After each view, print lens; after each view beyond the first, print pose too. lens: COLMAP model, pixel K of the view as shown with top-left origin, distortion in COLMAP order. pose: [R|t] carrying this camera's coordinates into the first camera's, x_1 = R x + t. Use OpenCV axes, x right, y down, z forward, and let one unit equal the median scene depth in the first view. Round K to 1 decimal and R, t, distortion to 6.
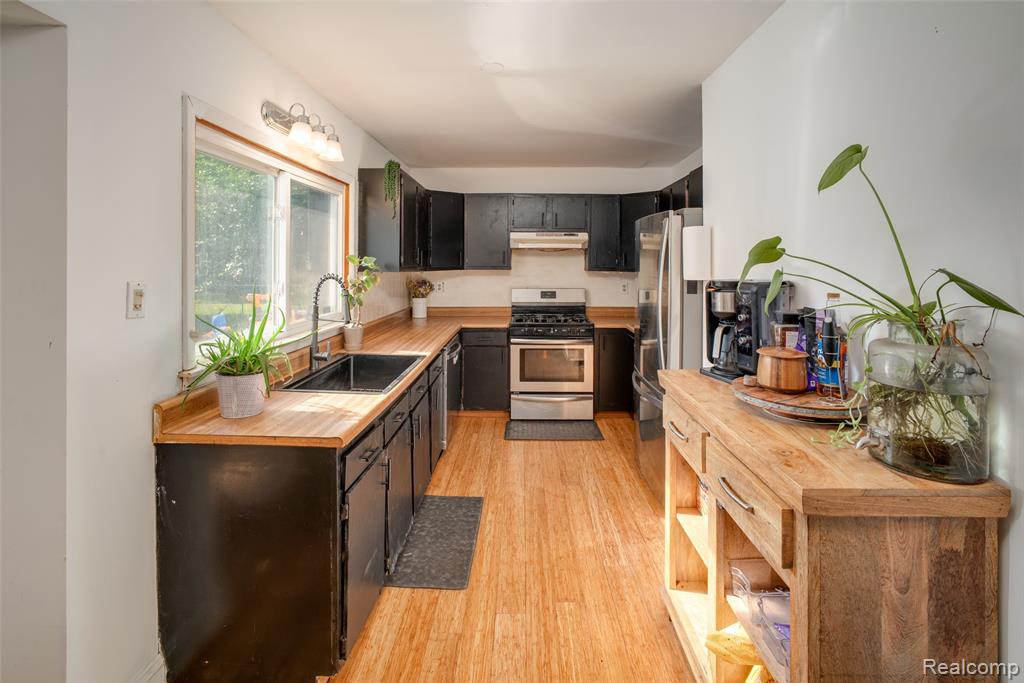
lens RADIAL K [[466.3, 0, 519.1], [0, 466.3, 250.4], [0, 0, 1]] dist [-0.026715, 0.000232]
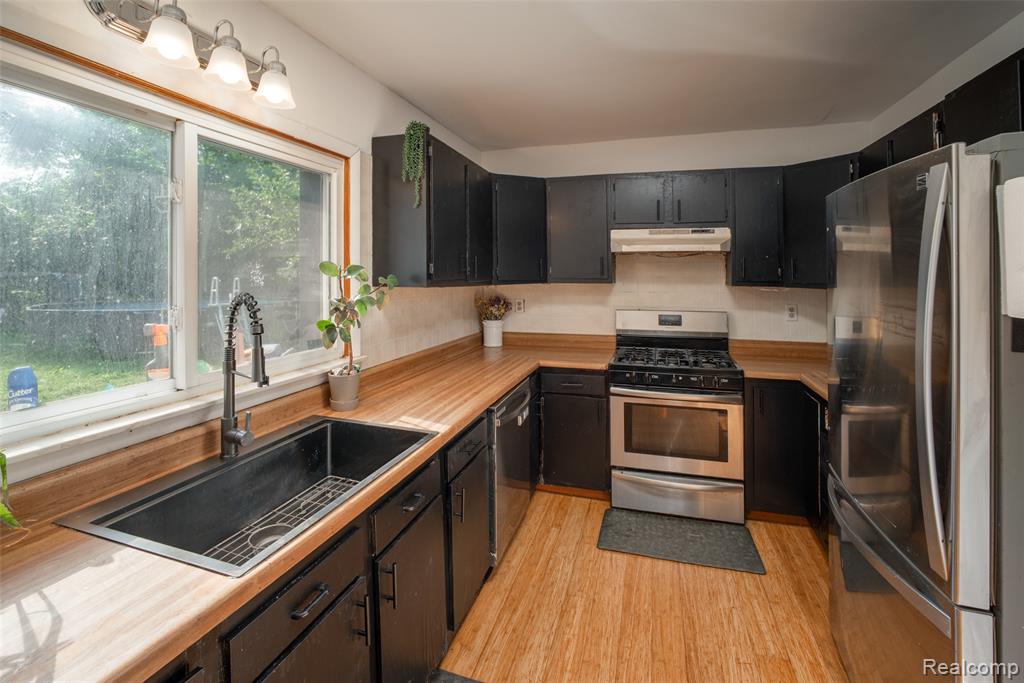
lens RADIAL K [[466.3, 0, 519.1], [0, 466.3, 250.4], [0, 0, 1]] dist [-0.026715, 0.000232]
pose [[0.963304, -0.014147, -0.268039, 0.039177], [0.007818, 0.999665, -0.024662, 0.008713], [0.268298, 0.021661, 0.963092, 0.323032]]
